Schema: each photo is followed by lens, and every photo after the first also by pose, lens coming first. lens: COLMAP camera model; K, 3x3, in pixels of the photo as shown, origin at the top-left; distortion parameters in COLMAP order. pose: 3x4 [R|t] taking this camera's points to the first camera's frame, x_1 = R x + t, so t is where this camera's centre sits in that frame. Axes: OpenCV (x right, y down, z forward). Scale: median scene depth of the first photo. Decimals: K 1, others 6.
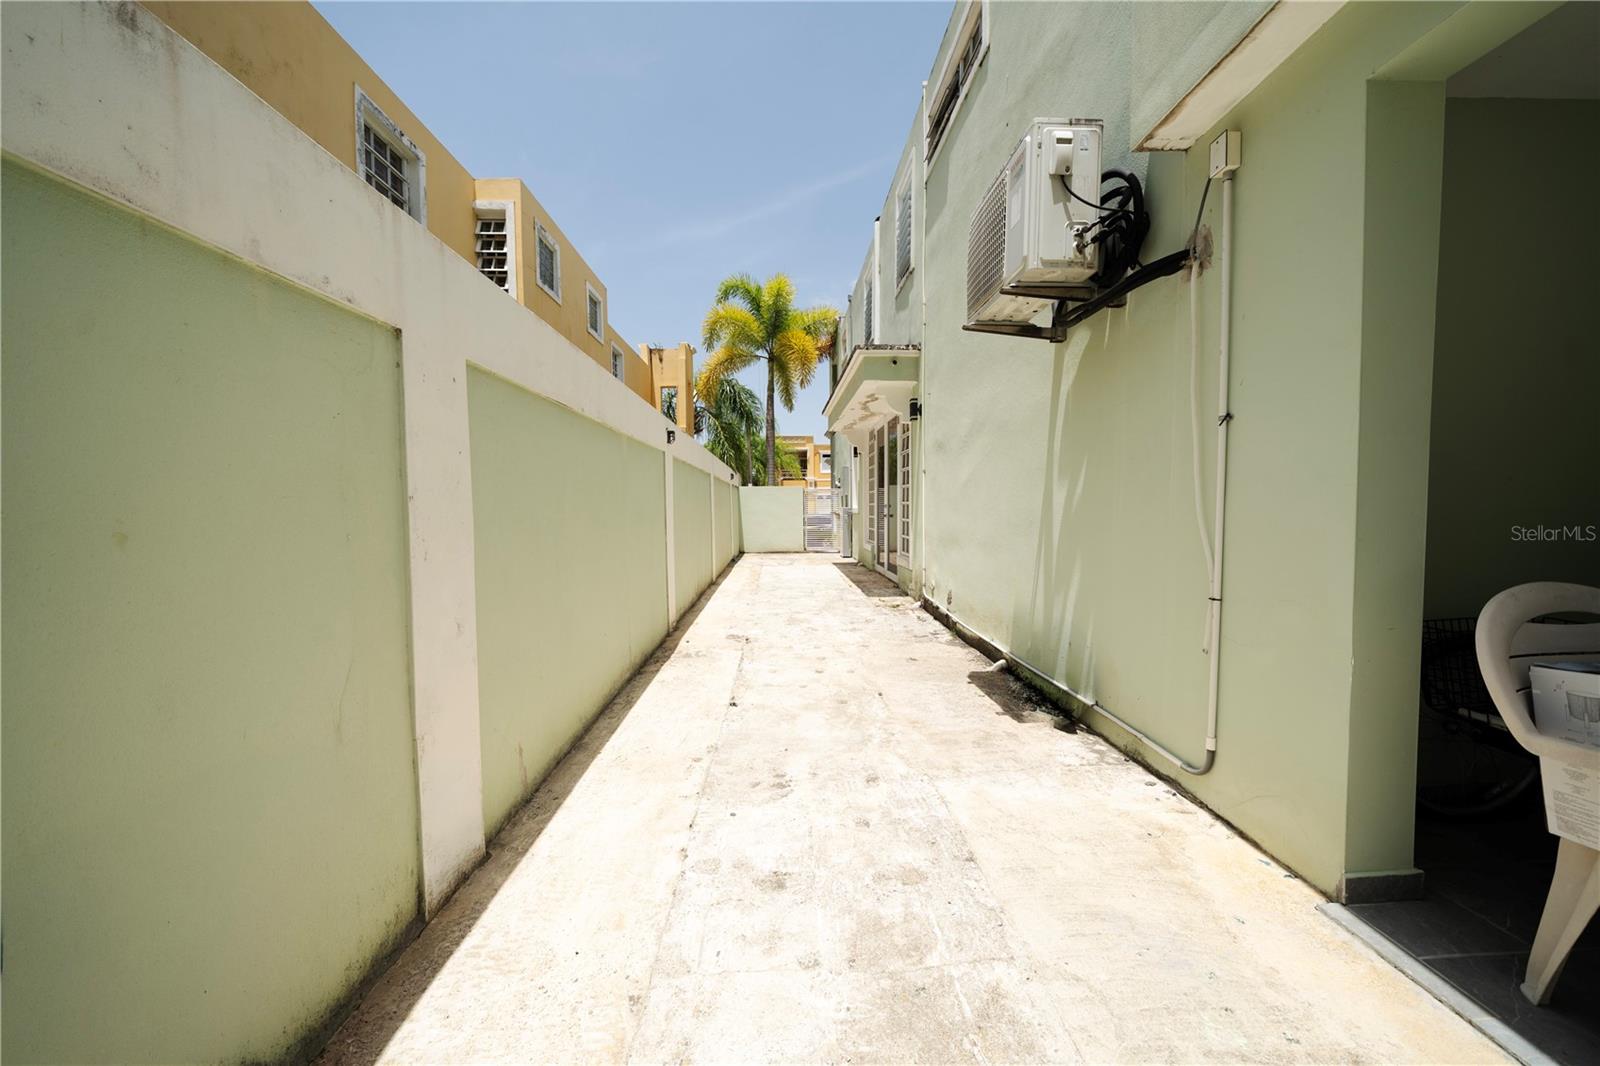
lens RADIAL K [[551.2, 0, 793.0], [0, 551.2, 530.6], [0, 0, 1]] dist [-0.010374, 0.000174]
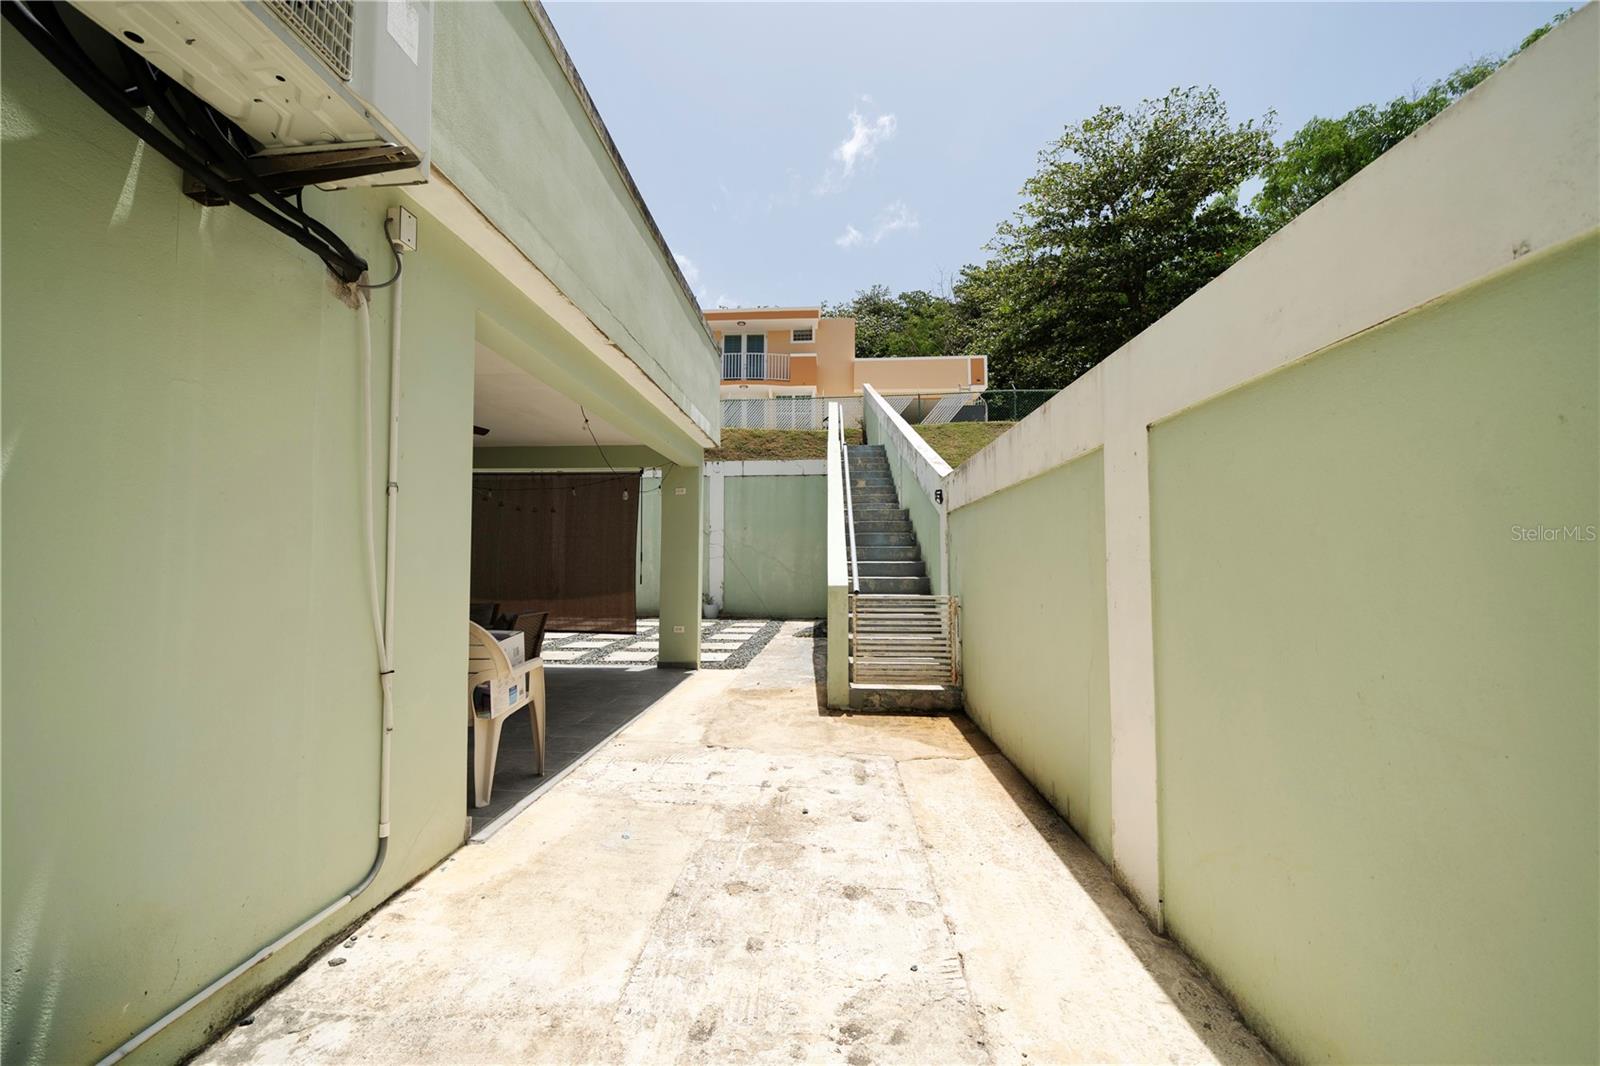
lens RADIAL K [[551.2, 0, 793.0], [0, 551.2, 530.6], [0, 0, 1]] dist [-0.010374, 0.000174]
pose [[-0.996020, 0.014276, 0.087979, -0.016931], [0.013082, 0.999815, -0.014126, -0.099323], [-0.088164, -0.012919, -0.996022, 1.925845]]
